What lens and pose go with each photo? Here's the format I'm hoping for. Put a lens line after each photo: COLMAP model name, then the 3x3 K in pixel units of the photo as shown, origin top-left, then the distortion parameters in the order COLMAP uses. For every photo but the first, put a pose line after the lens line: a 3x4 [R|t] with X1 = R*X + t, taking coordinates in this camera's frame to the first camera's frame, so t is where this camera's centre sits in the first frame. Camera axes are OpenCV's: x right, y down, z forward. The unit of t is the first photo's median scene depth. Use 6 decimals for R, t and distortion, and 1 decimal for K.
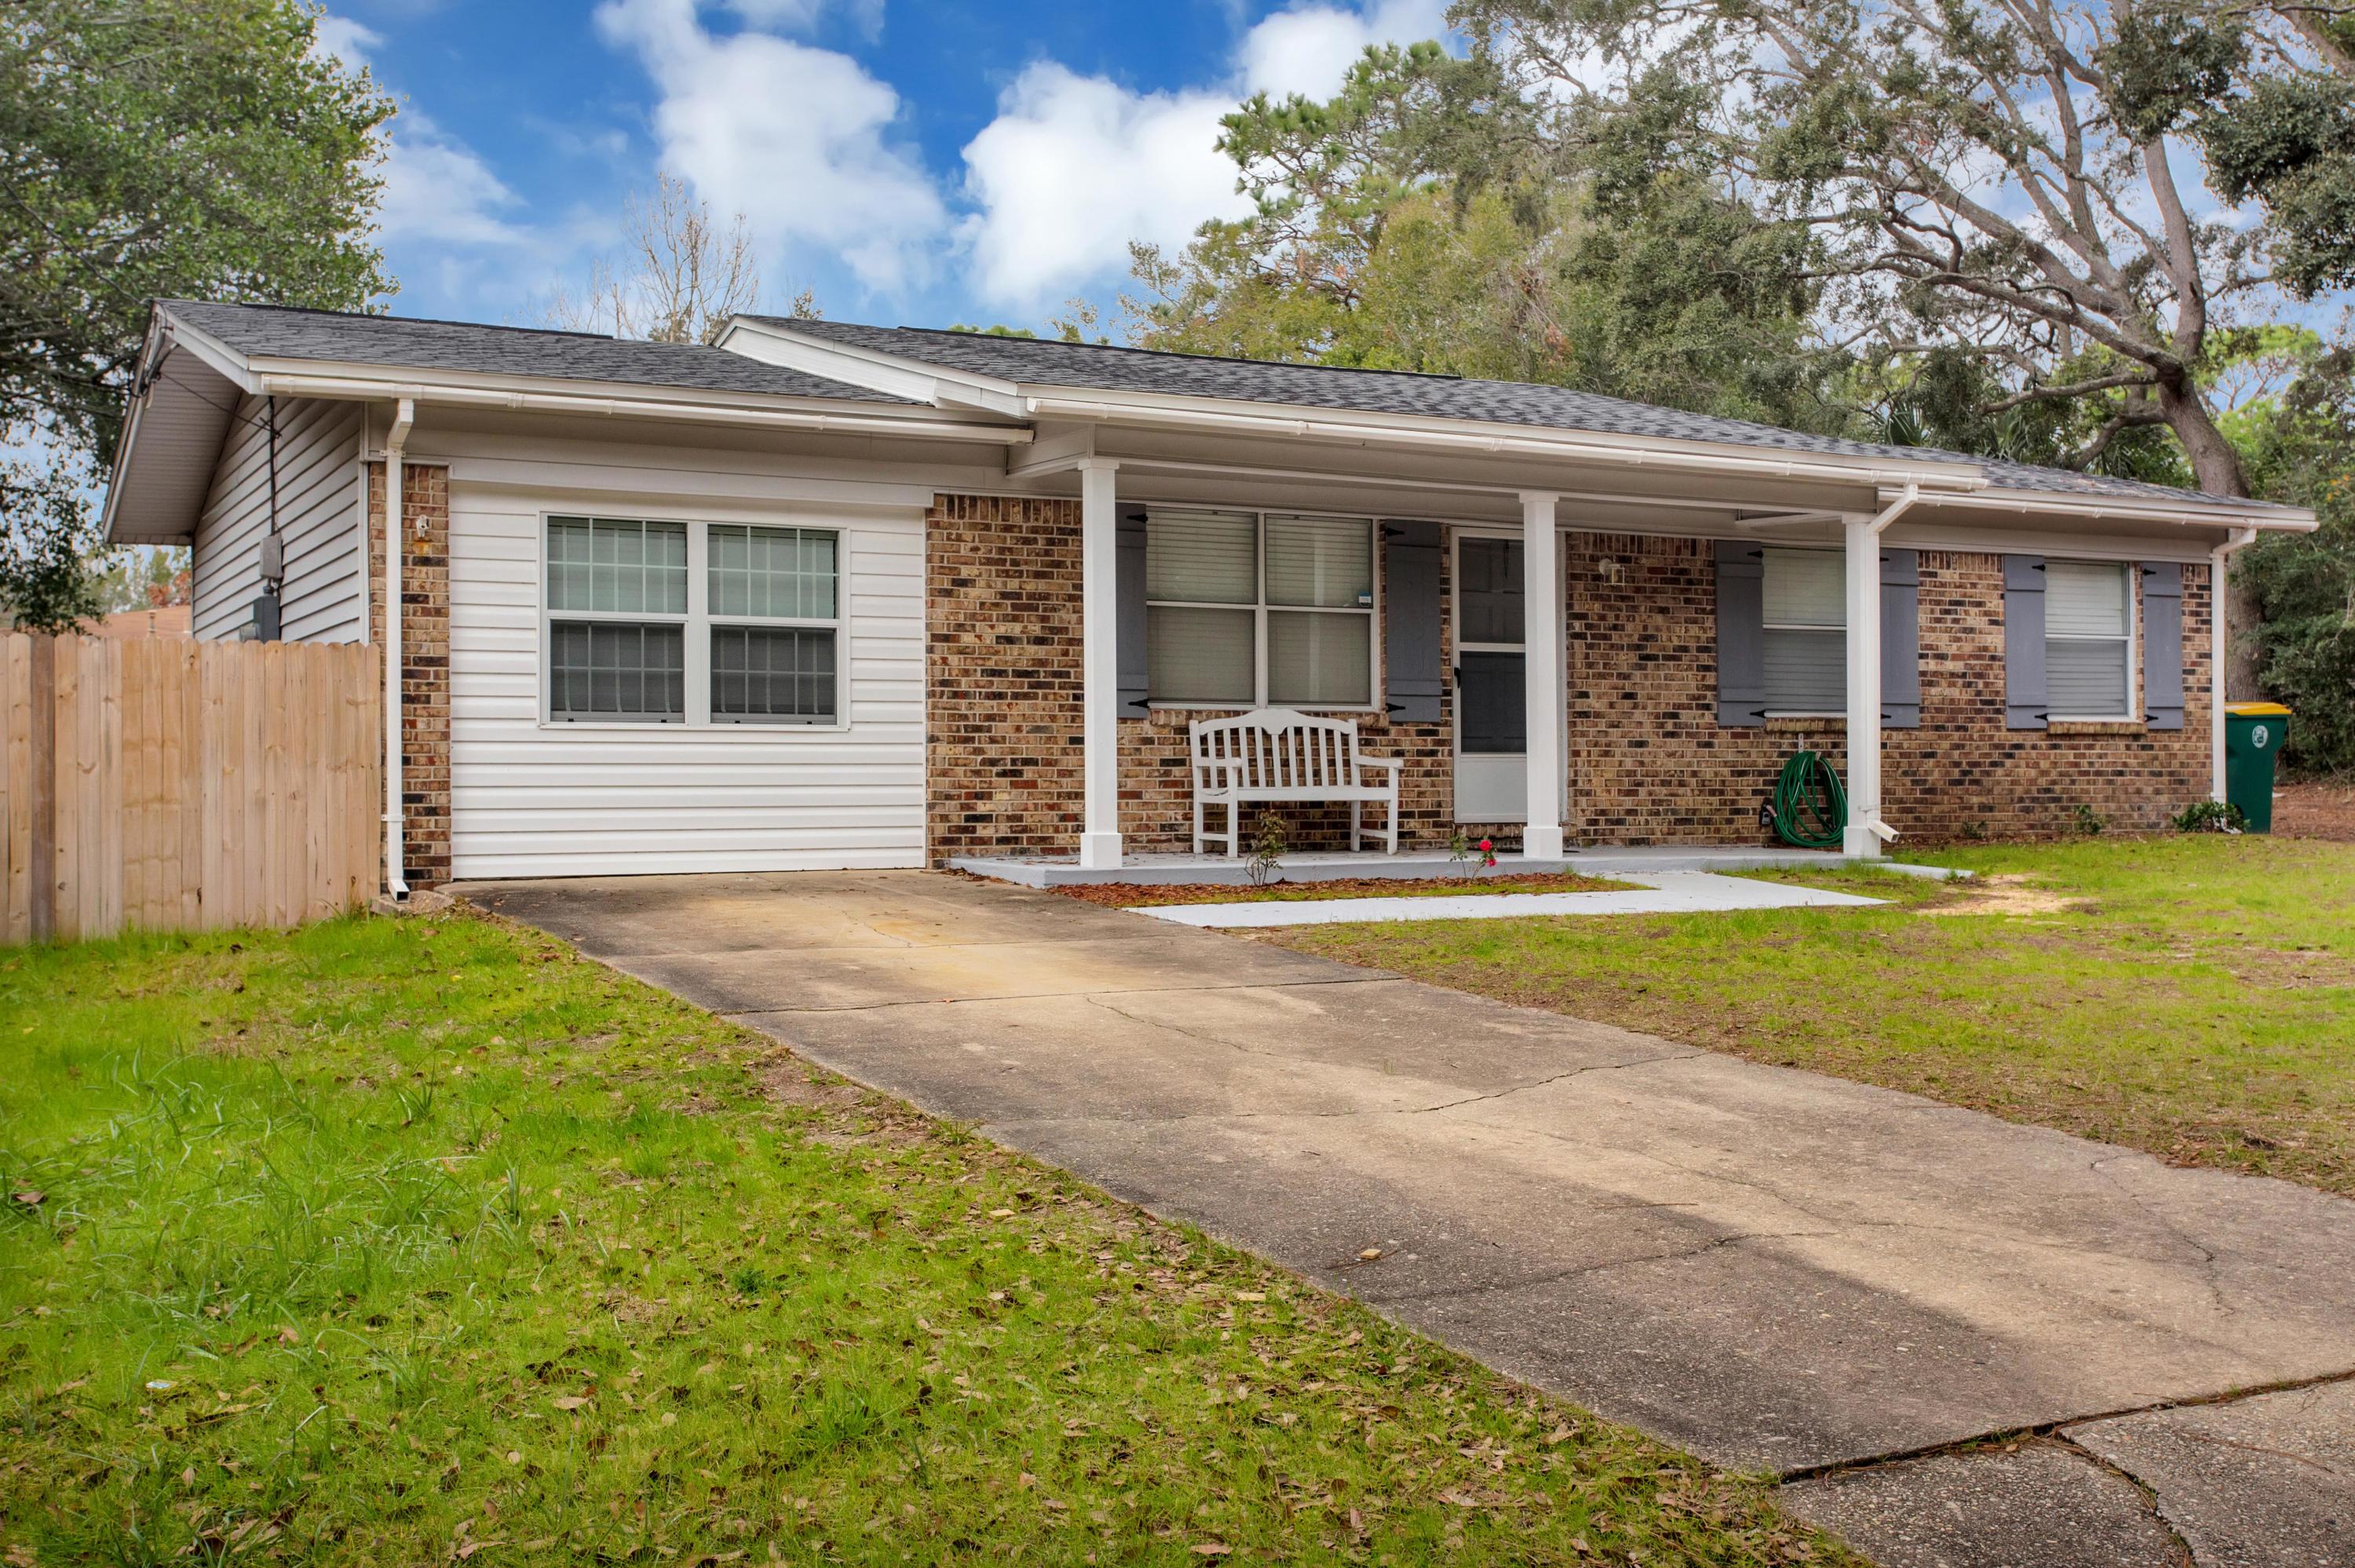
lens RADIAL K [[2514.0, 0, 1177.5], [0, 2514.0, 784.0], [0, 0, 1]] dist [0.003932, 0.095340]
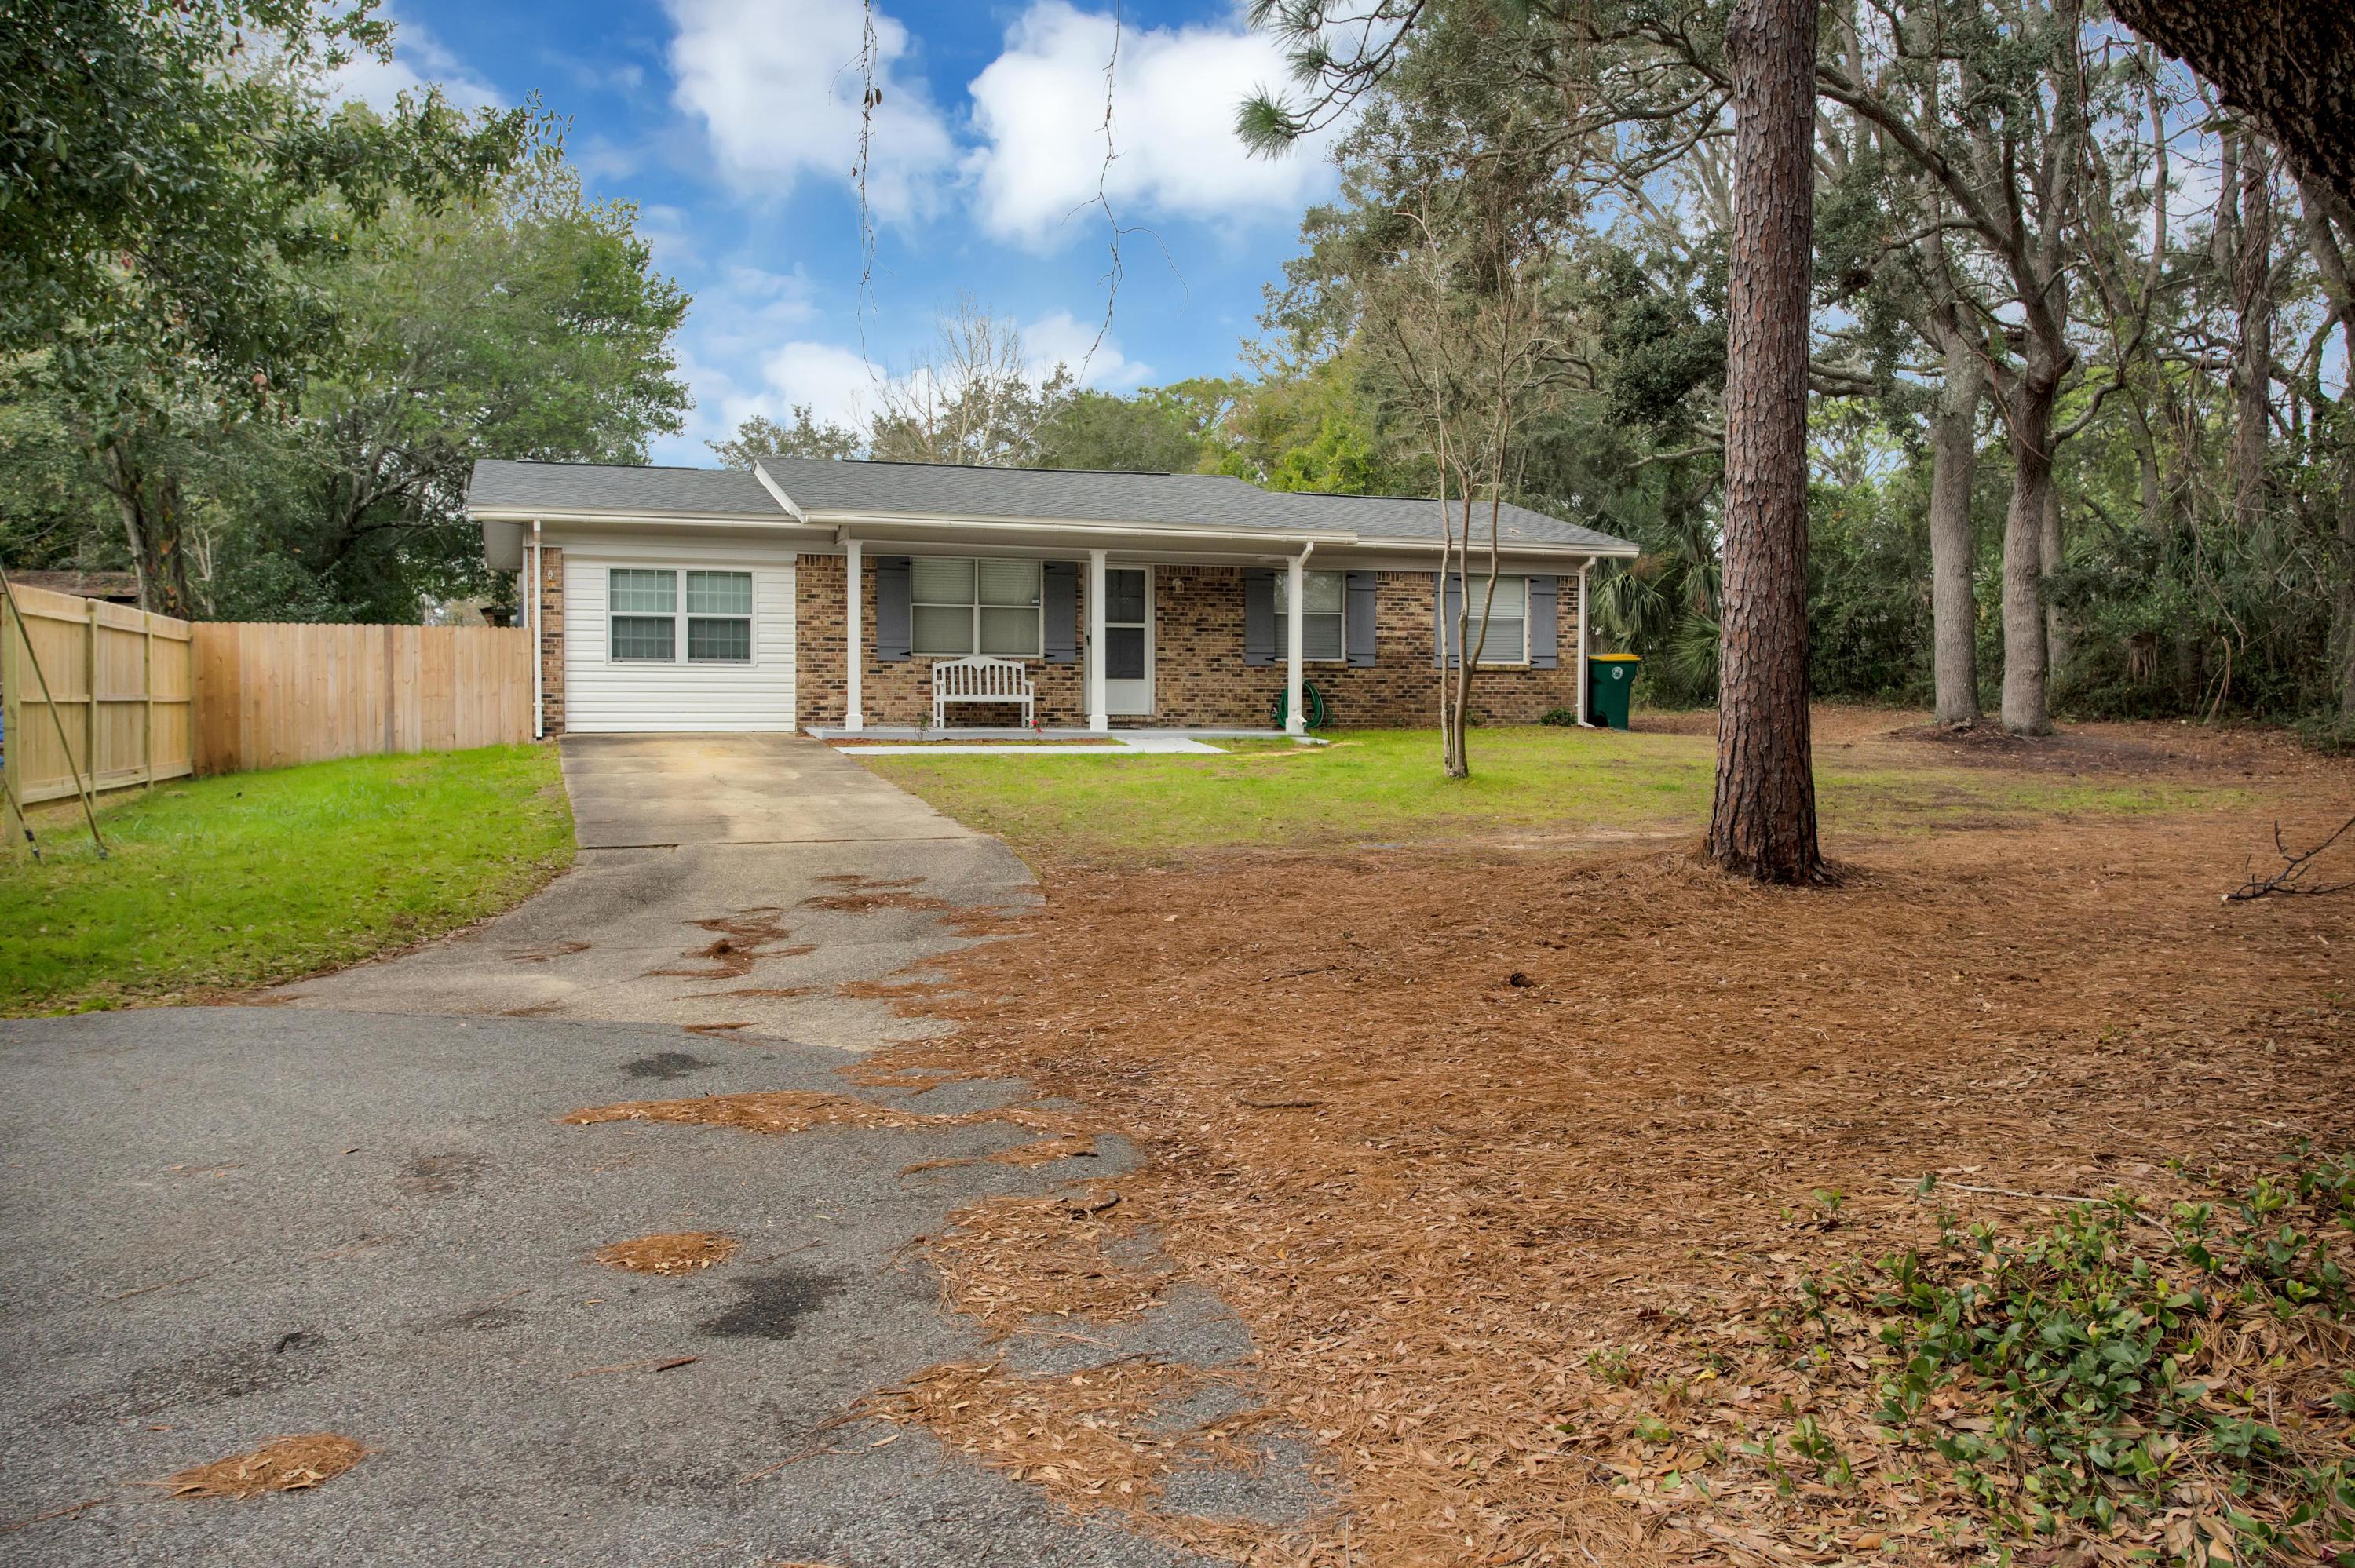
lens RADIAL K [[1985.3, 0, 1177.5], [0, 1985.3, 784.0], [0, 0, 1]] dist [-0.021613, 0.002490]
pose [[0.985323, 0.013973, -0.170126, 0.499390], [-0.007473, 0.999219, 0.038788, 0.010263], [0.170536, -0.036948, 0.984659, -0.587847]]
